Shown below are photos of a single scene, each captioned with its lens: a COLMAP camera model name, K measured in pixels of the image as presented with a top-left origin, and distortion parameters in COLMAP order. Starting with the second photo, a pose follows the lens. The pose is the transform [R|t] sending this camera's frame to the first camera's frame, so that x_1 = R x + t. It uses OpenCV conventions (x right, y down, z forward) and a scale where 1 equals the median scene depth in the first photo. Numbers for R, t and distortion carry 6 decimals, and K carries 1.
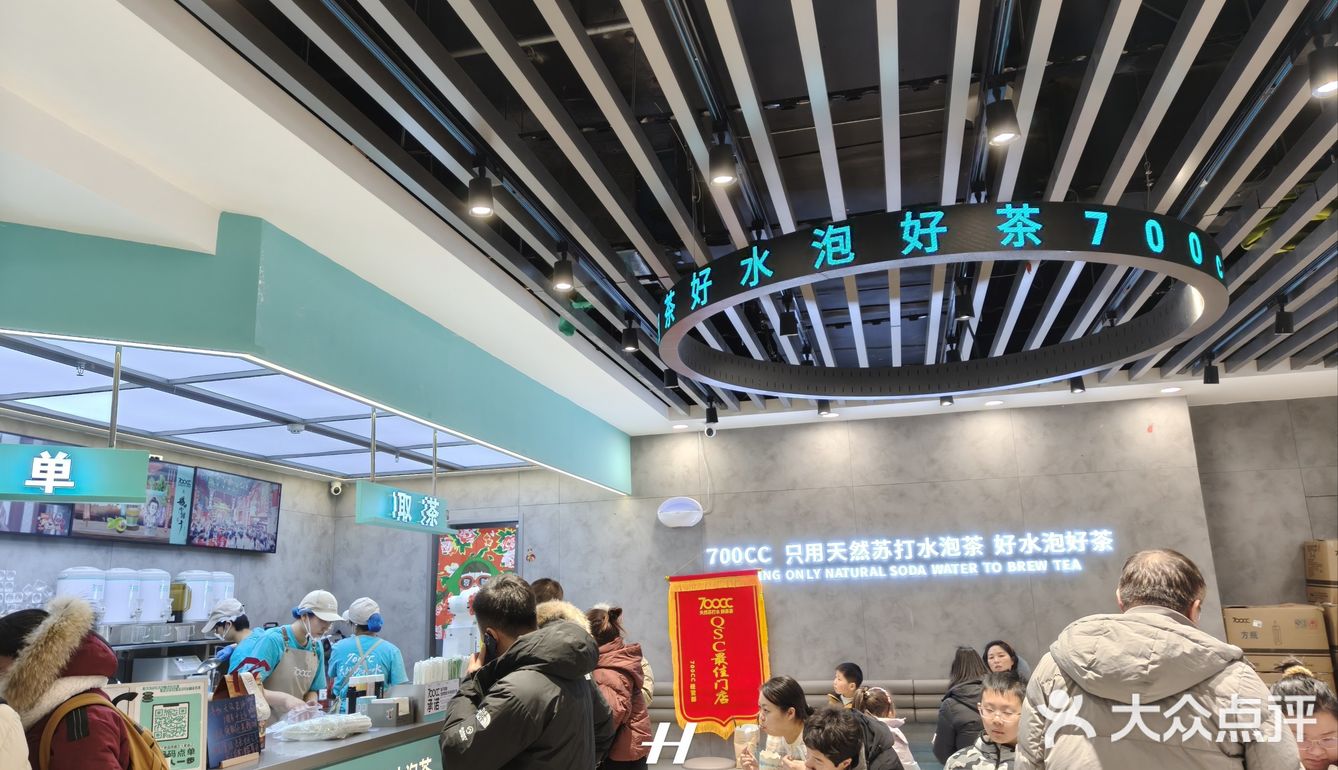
lens RADIAL K [[926.5, 0, 668.5], [0, 926.5, 385.8], [0, 0, 1]] dist [0.012151, 0.003124]
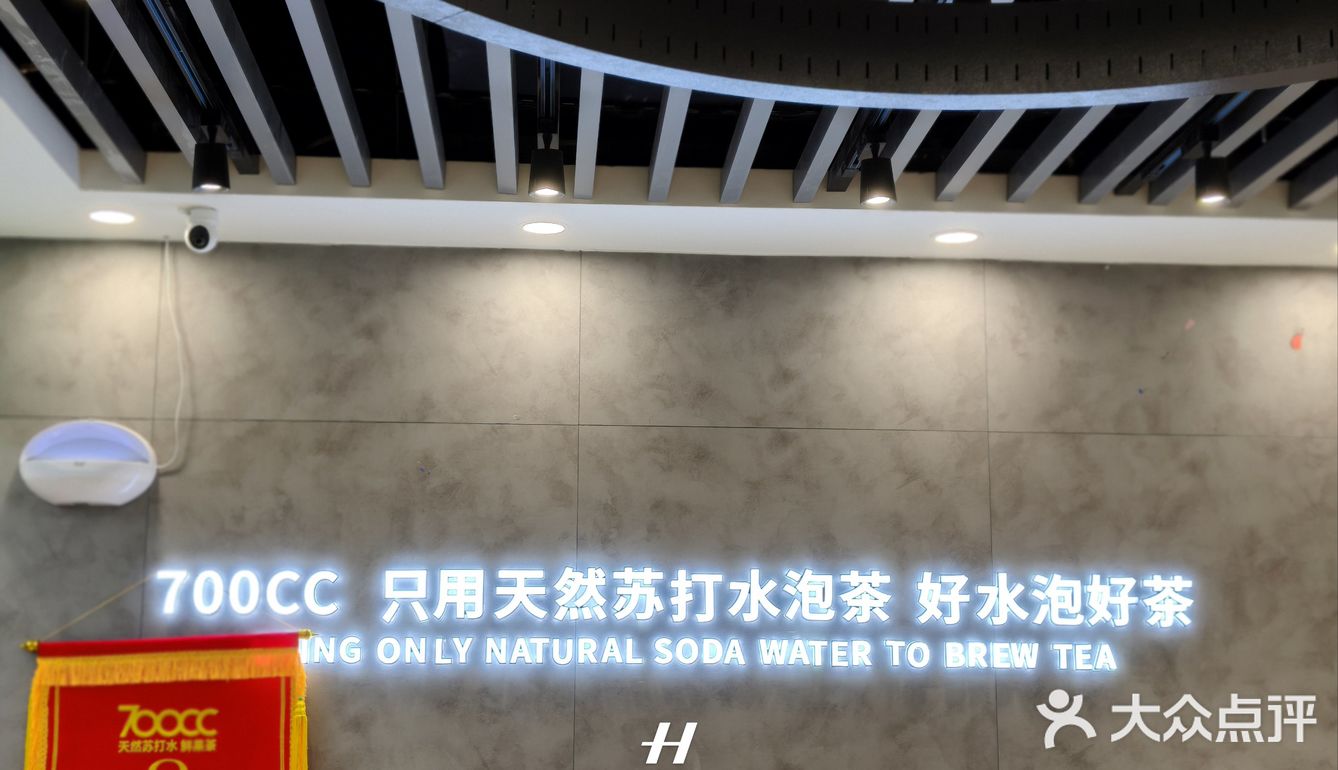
lens RADIAL K [[1852.0, 0, 668.7], [0, 1852.0, 384.6], [0, 0, 1]] dist [0.142775, 0.000000]
pose [[0.952279, 0.089754, 0.291733, 0.012190], [-0.102875, 0.994244, 0.029919, 0.067065], [-0.287368, -0.058503, 0.956032, 0.273808]]
